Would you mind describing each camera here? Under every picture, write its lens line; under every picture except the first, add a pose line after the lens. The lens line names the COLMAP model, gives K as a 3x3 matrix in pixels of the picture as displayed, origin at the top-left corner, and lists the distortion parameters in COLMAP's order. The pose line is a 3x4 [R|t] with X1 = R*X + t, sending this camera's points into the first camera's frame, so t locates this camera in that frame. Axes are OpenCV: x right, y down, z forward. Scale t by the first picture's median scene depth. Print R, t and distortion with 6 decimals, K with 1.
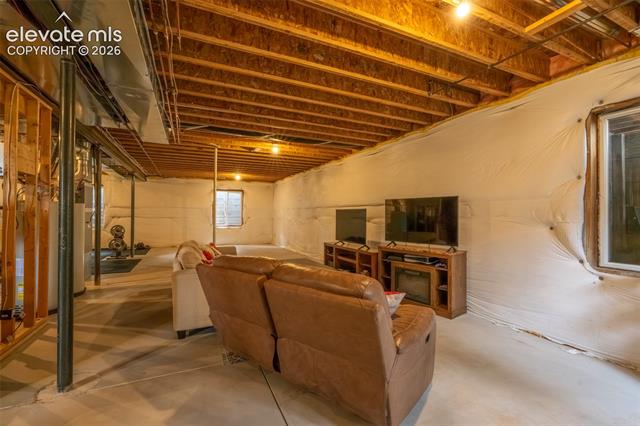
lens RADIAL K [[282.5, 0, 319.1], [0, 282.5, 212.0], [0, 0, 1]] dist [-0.012688, 0.003287]
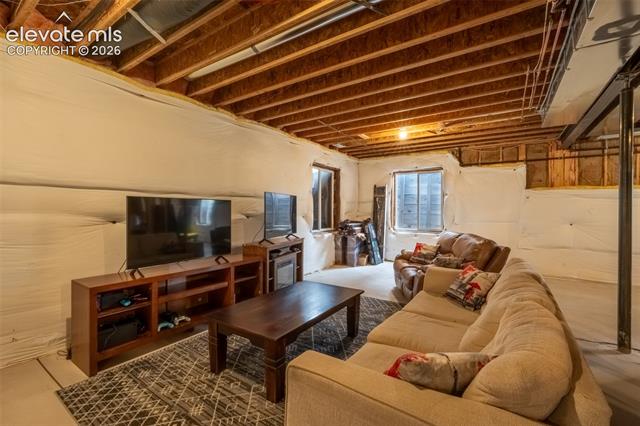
lens RADIAL K [[282.5, 0, 319.4], [0, 282.5, 212.9], [0, 0, 1]] dist [-0.012688, 0.003287]
pose [[-0.512852, -0.004527, 0.858465, -0.518218], [-0.005202, 0.999984, 0.002166, 0.015803], [-0.858461, -0.003355, -0.512867, 1.155245]]
